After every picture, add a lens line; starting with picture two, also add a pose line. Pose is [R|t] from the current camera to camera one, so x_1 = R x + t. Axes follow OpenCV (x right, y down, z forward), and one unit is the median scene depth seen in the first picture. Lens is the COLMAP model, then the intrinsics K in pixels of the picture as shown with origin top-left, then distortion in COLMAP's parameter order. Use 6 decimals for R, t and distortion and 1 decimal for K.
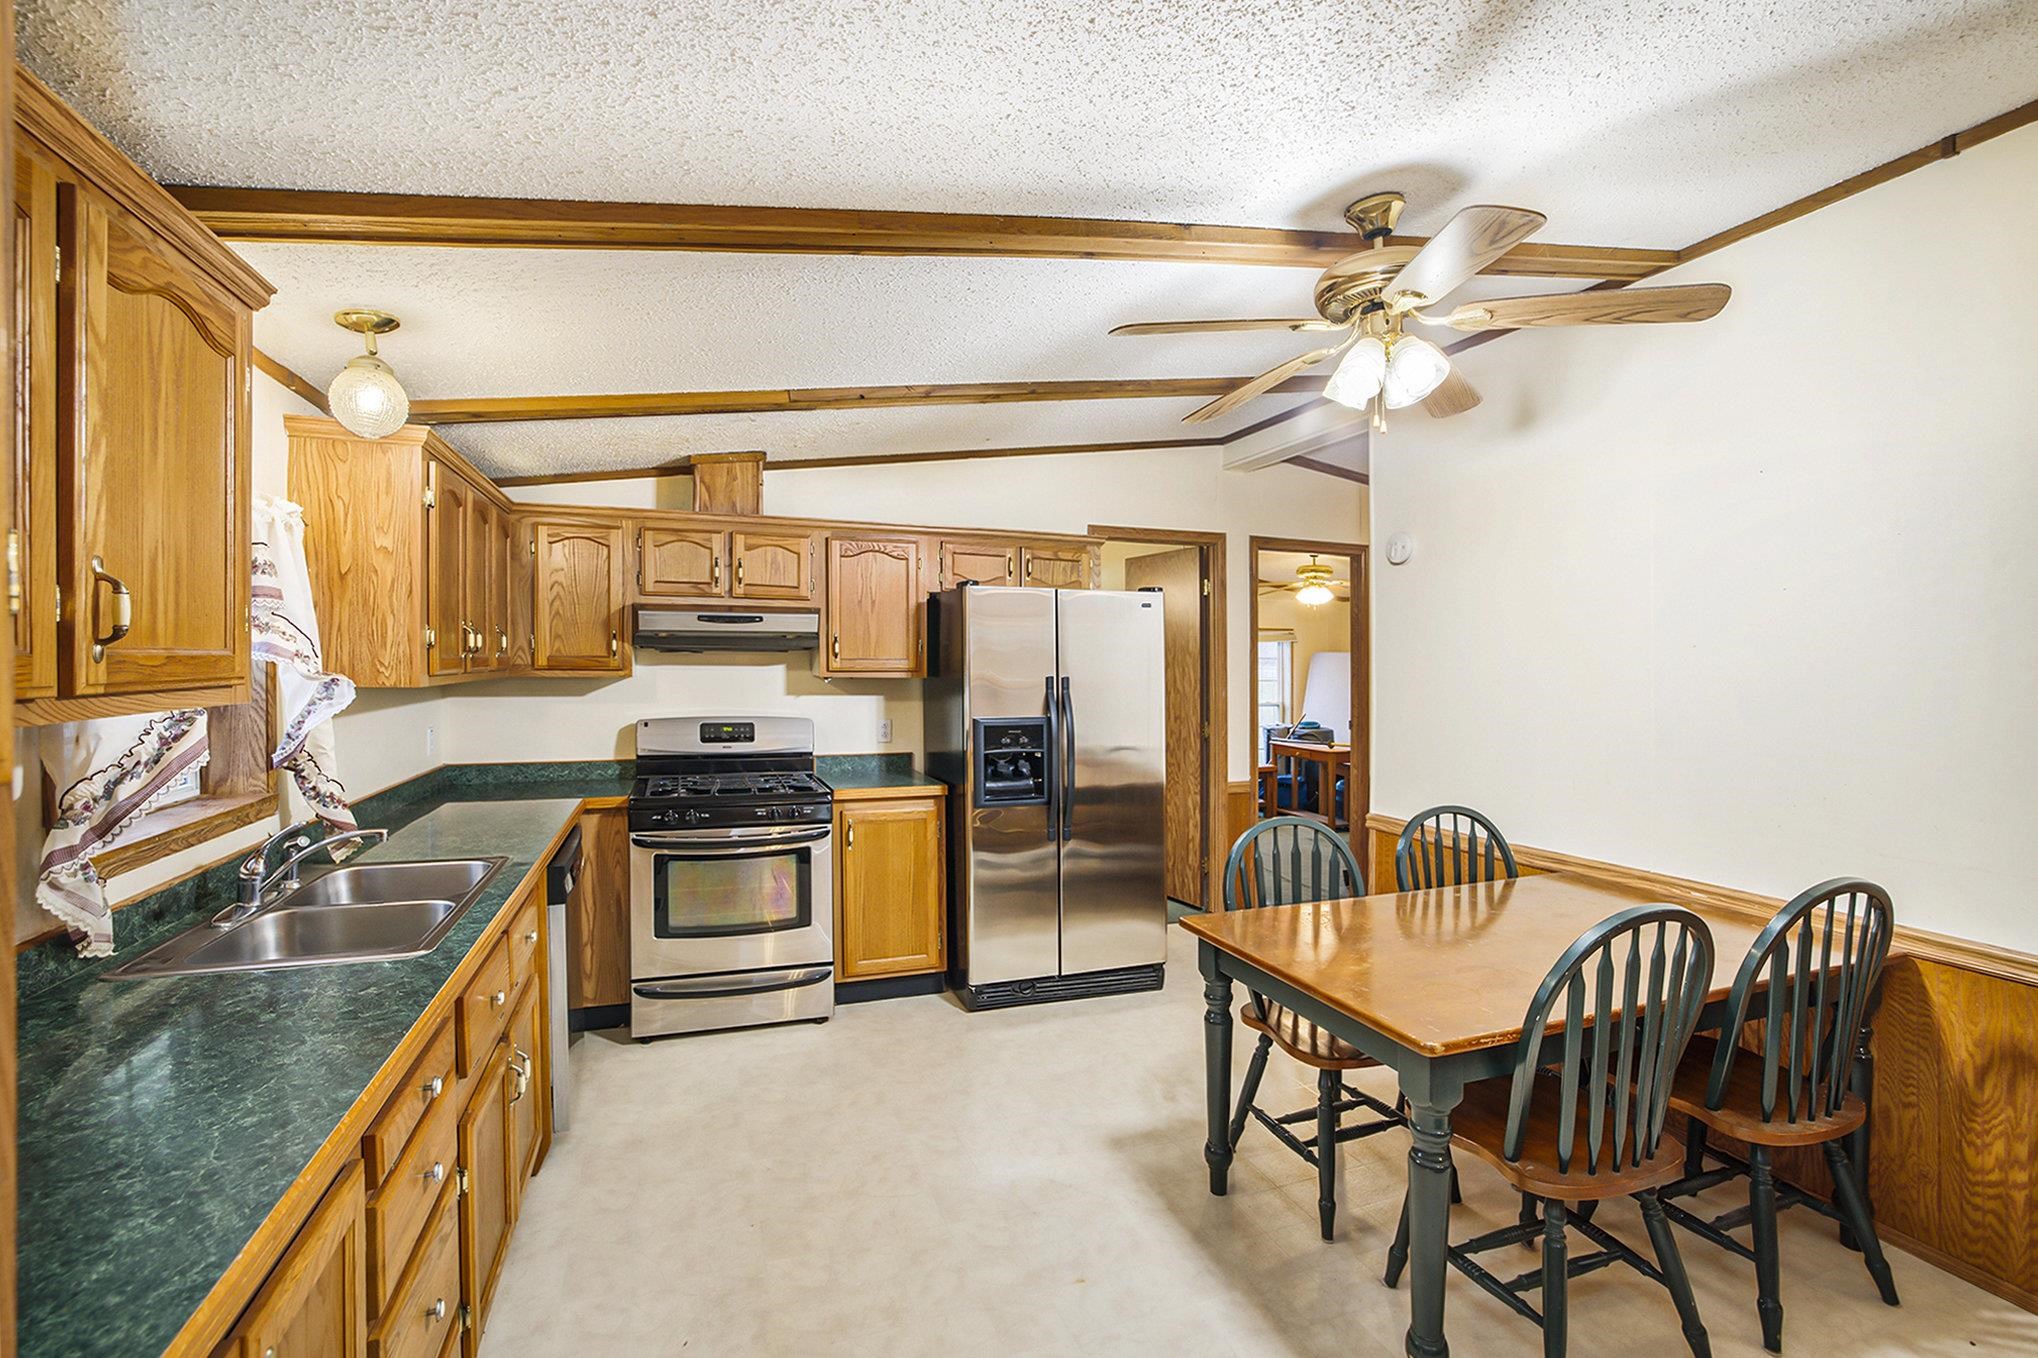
lens RADIAL K [[874.5, 0, 1013.2], [0, 874.5, 676.4], [0, 0, 1]] dist [-0.027161, 0.003462]
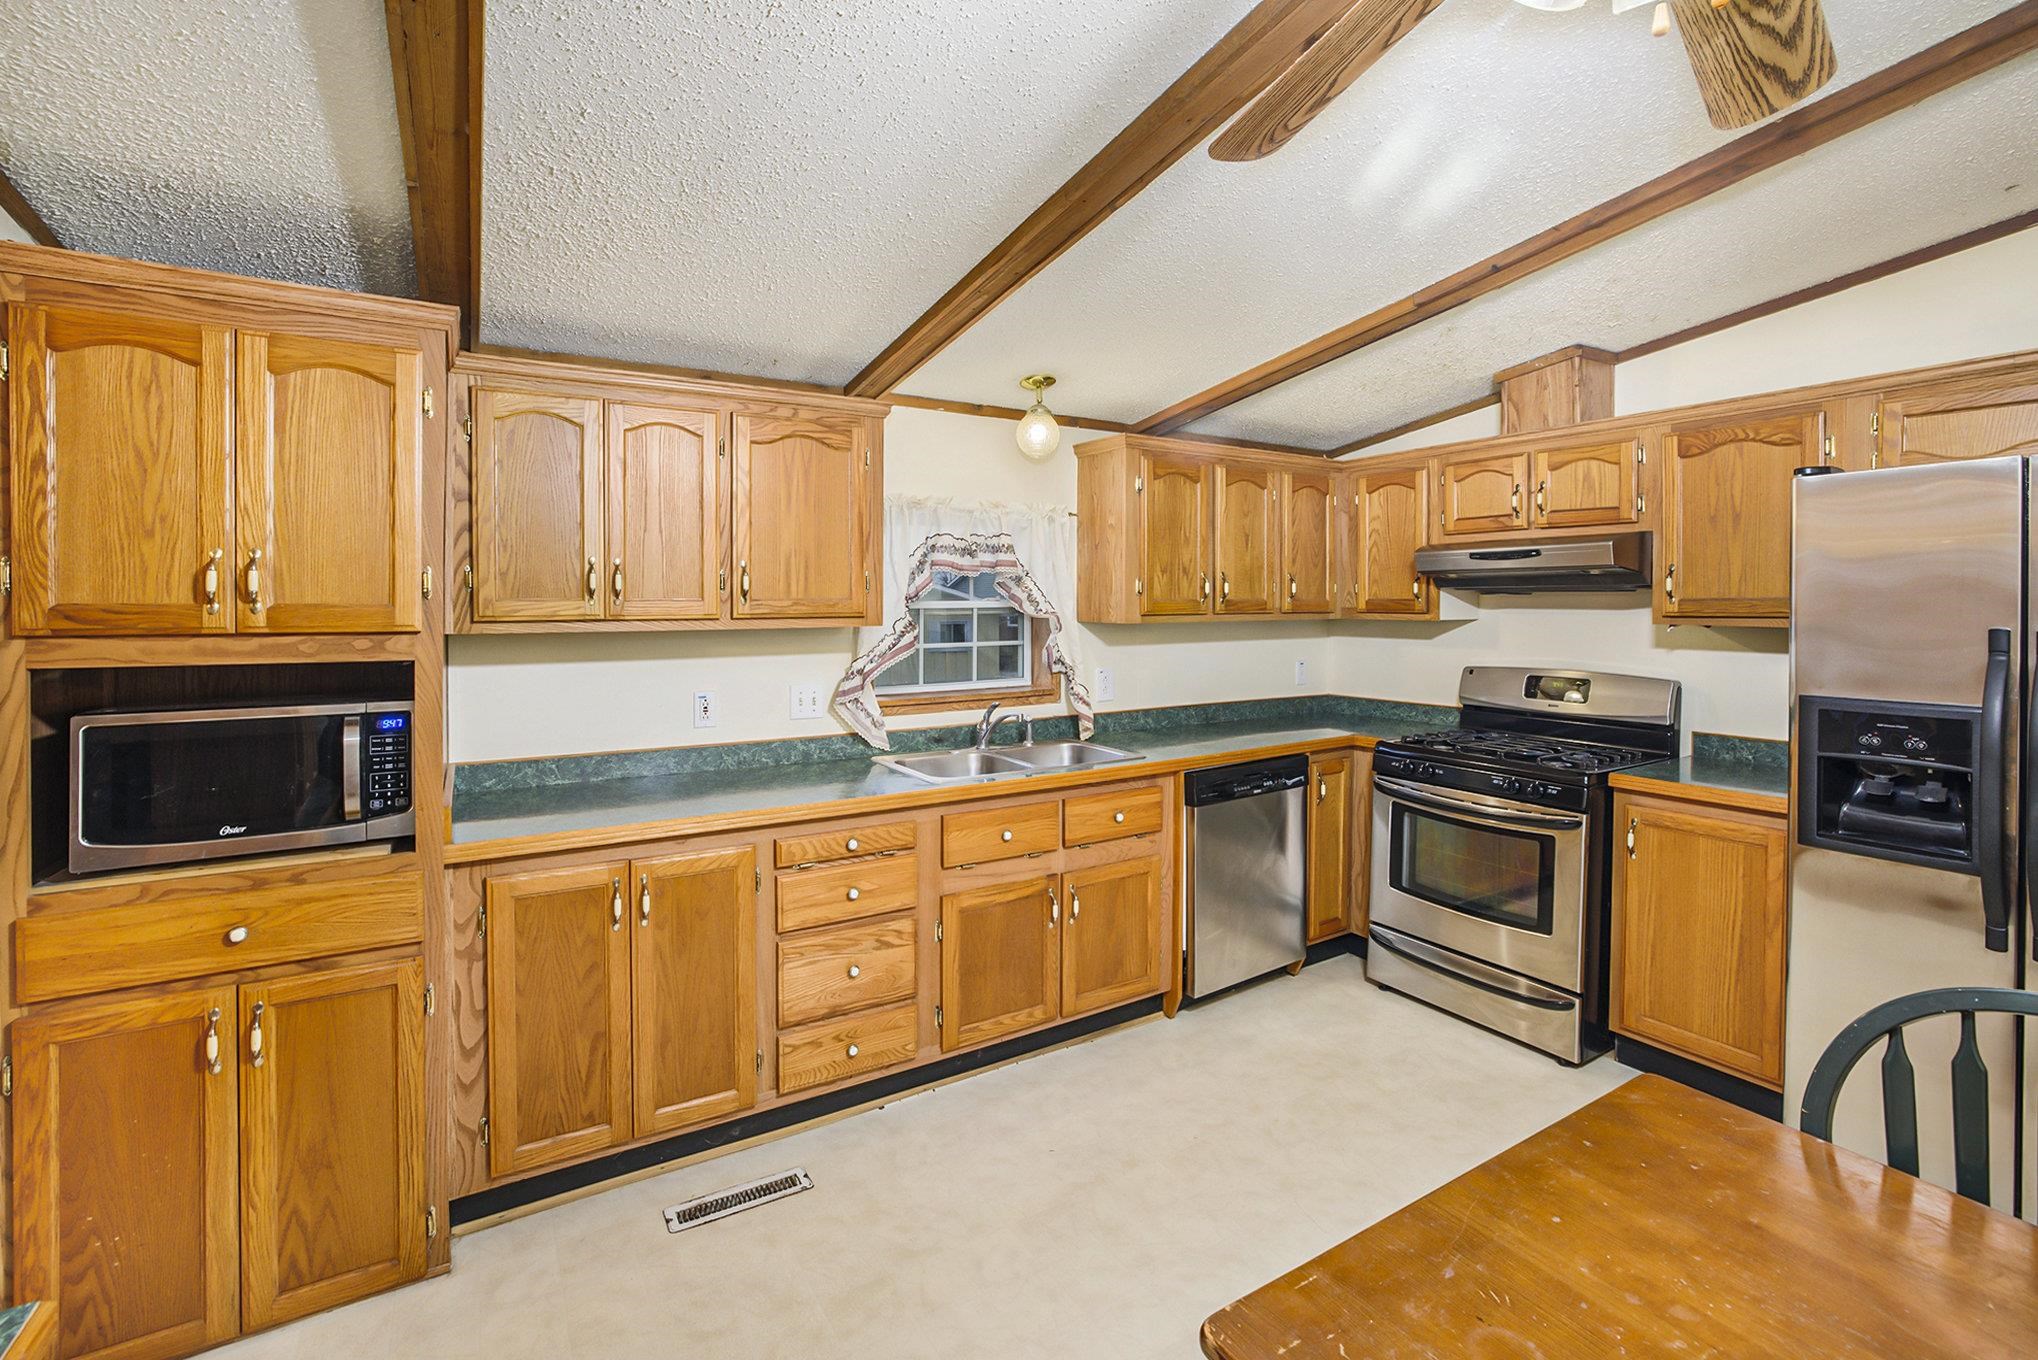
lens RADIAL K [[877.2, 0, 990.5], [0, 877.2, 617.3], [0, 0, 1]] dist [-0.025250, 0.004511]
pose [[0.215809, 0.008595, -0.976398, 0.407223], [-0.014506, 0.999879, 0.005595, -0.001289], [0.976328, 0.012956, 0.215908, 0.312526]]
